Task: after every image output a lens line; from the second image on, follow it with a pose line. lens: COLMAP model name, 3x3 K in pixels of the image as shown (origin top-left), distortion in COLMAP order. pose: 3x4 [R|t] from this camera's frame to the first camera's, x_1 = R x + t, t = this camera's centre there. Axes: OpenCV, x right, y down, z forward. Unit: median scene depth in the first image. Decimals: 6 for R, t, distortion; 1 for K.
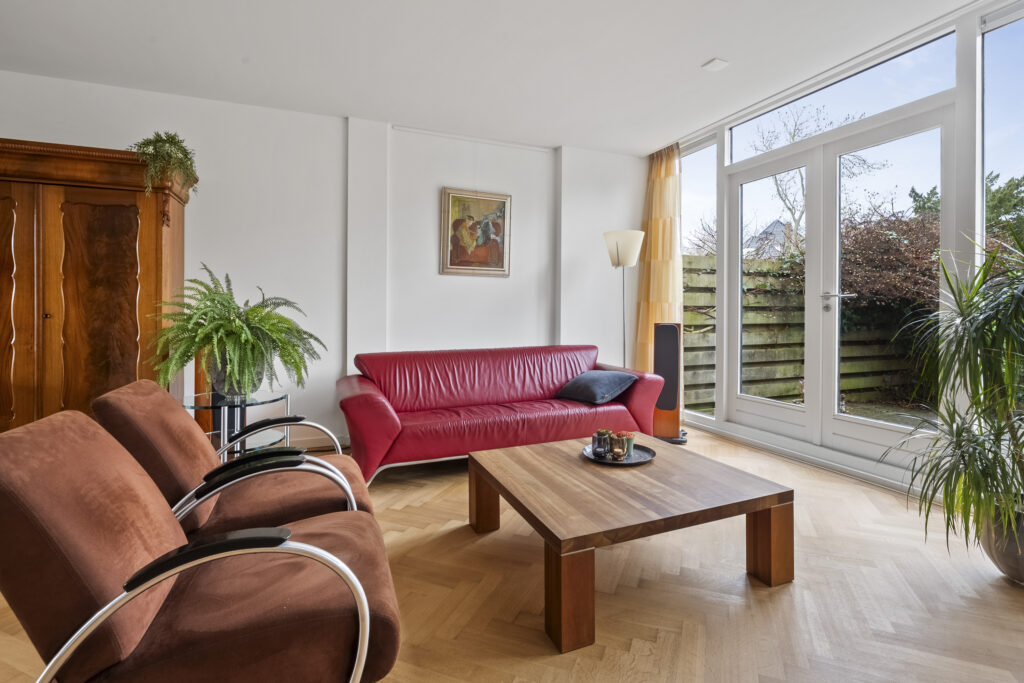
lens RADIAL K [[479.3, 0, 521.8], [0, 479.3, 312.7], [0, 0, 1]] dist [-0.003422, -0.000690]
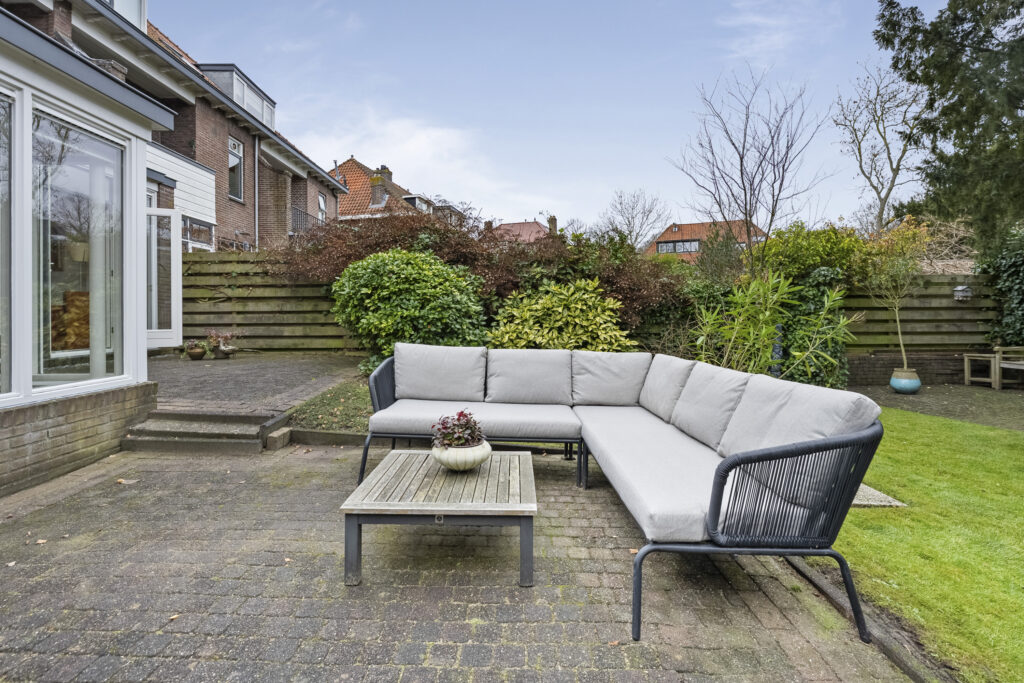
lens RADIAL K [[459.5, 0, 517.3], [0, 459.5, 317.0], [0, 0, 1]] dist [-0.011455, -0.000053]
pose [[0.922924, -0.011223, -0.384819, 1.685048], [0.007905, 0.999917, -0.010204, 0.102097], [0.384901, 0.006376, 0.922936, 0.025729]]
